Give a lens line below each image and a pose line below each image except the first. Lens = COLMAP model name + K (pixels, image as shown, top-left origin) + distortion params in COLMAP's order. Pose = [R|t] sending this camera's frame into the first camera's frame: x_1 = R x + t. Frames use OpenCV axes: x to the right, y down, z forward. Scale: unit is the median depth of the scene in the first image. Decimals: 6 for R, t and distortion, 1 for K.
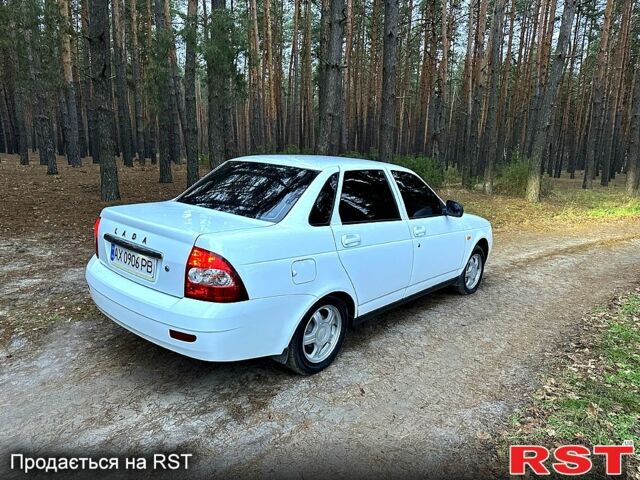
lens RADIAL K [[454.8, 0, 317.0], [0, 454.8, 233.5], [0, 0, 1]] dist [0.018734, -0.006367]
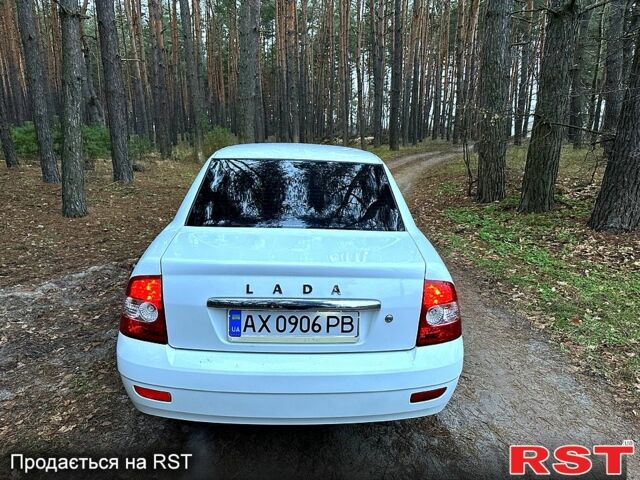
lens RADIAL K [[454.8, 0, 317.0], [0, 454.8, 233.5], [0, 0, 1]] dist [0.018734, -0.006367]
pose [[0.725777, -0.183284, 0.663064, -0.786101], [0.132888, 0.983054, 0.126279, -0.150161], [-0.674972, -0.003537, 0.737834, 0.476927]]
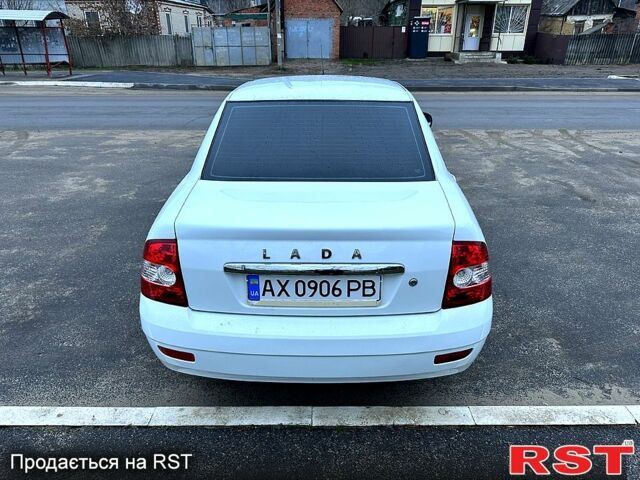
lens RADIAL K [[454.8, 0, 317.0], [0, 454.8, 233.5], [0, 0, 1]] dist [0.018734, -0.006367]
pose [[0.769185, -0.307527, 0.560162, -0.727706], [0.161140, 0.941602, 0.295668, -0.202136], [-0.618375, -0.137159, 0.773821, 0.499091]]
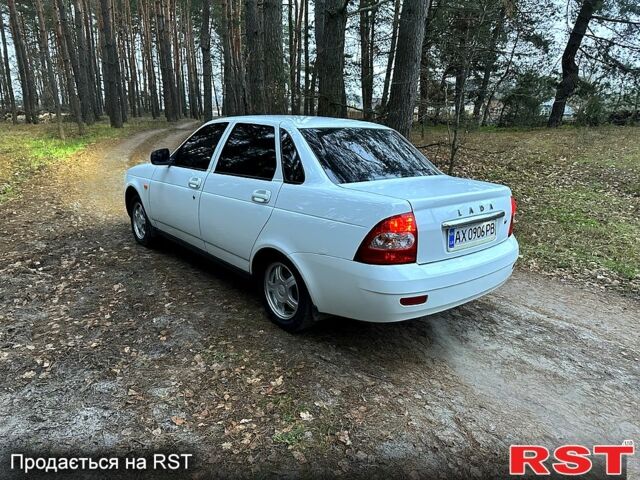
lens RADIAL K [[454.8, 0, 317.0], [0, 454.8, 233.5], [0, 0, 1]] dist [0.018734, -0.006367]
pose [[0.146906, -0.298270, 0.943109, -1.381629], [0.139778, 0.950145, 0.278722, -0.266069], [-0.979225, 0.090880, 0.181273, 1.135913]]
